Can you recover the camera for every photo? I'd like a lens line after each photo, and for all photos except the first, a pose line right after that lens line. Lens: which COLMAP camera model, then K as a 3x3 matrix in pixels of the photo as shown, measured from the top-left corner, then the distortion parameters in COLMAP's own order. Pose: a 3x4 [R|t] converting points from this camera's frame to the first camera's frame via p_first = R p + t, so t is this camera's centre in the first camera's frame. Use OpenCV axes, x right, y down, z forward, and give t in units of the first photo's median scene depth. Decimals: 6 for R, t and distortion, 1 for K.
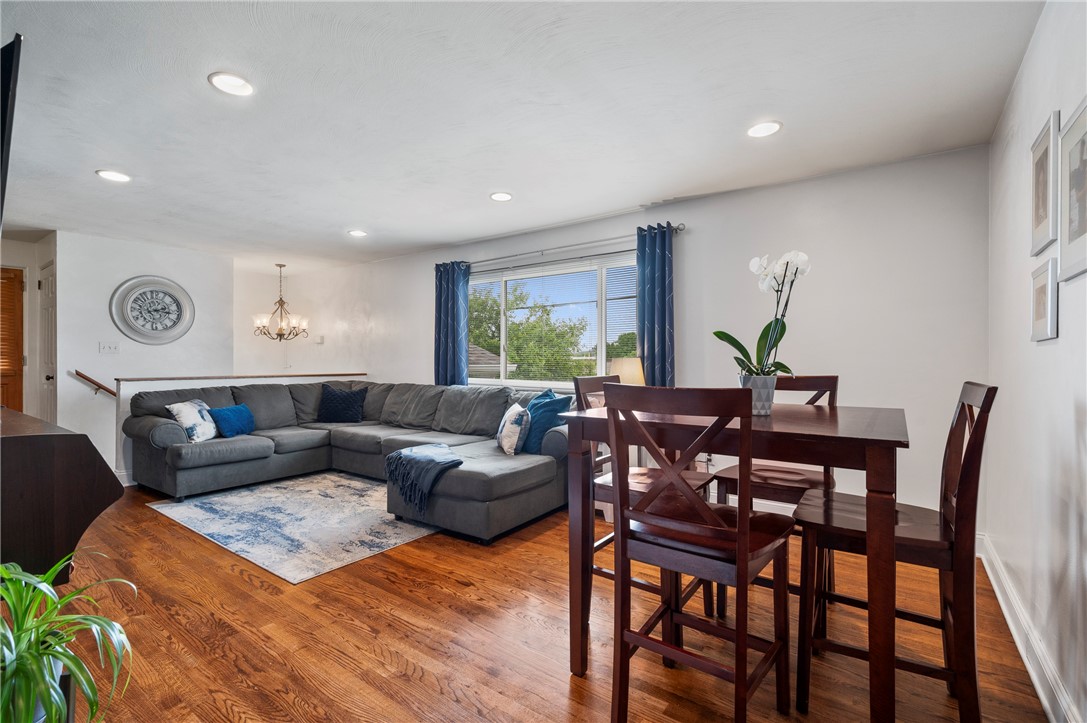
lens RADIAL K [[486.0, 0, 538.6], [0, 486.0, 362.9], [0, 0, 1]] dist [0.014913, -0.002561]
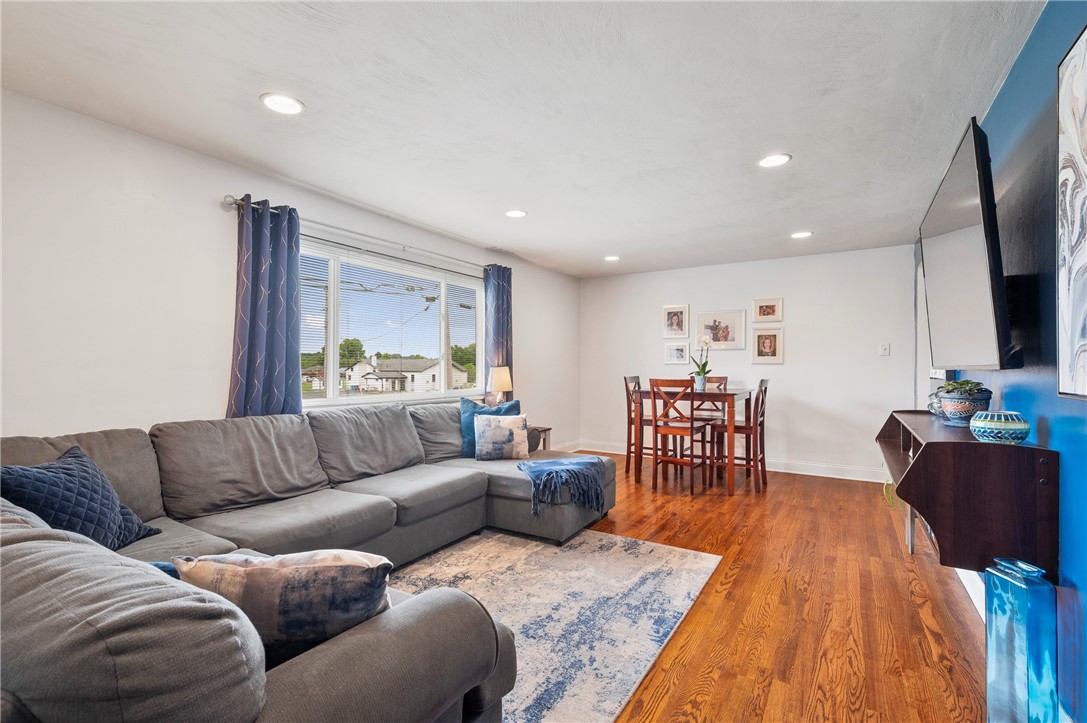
lens RADIAL K [[486.0, 0, 528.4], [0, 486.0, 387.7], [0, 0, 1]] dist [0.014913, -0.002561]
pose [[-0.068348, -0.044712, 0.996659, -1.009481], [-0.006889, 0.998993, 0.044345, -0.019141], [-0.997638, -0.003835, -0.068587, 0.944135]]
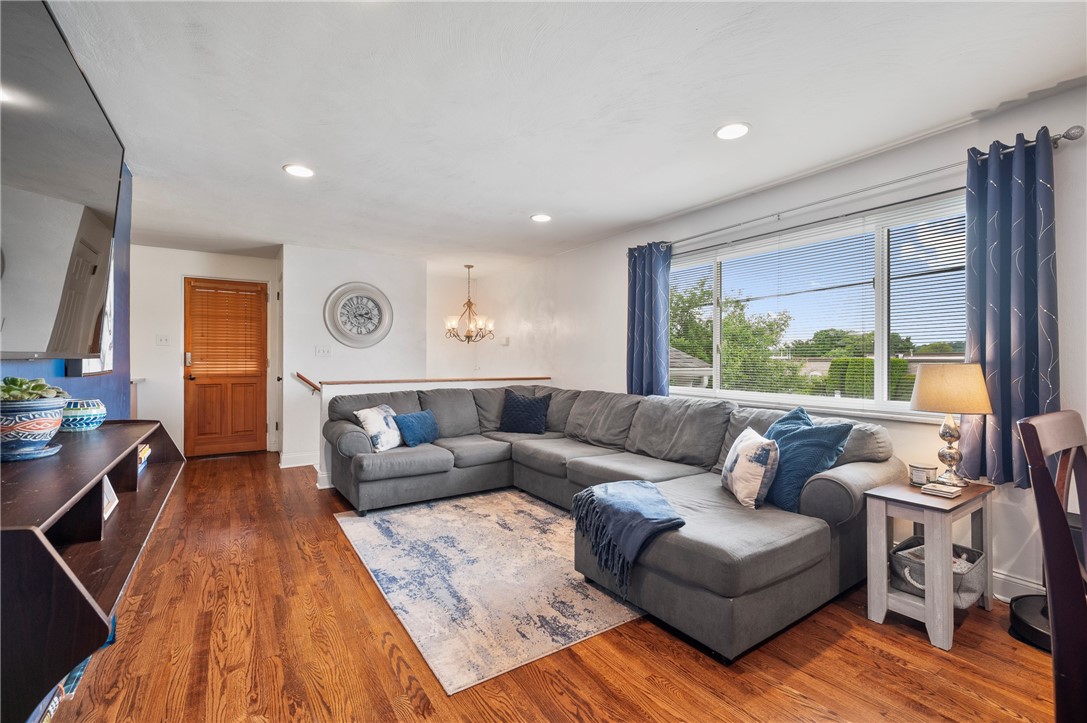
lens RADIAL K [[486.0, 0, 543.2], [0, 486.0, 349.1], [0, 0, 1]] dist [0.014913, -0.002561]
pose [[0.936897, -0.006837, -0.349540, -0.076888], [-0.002854, 0.999626, -0.027203, -0.010430], [0.349595, 0.026484, 0.936527, 0.228791]]
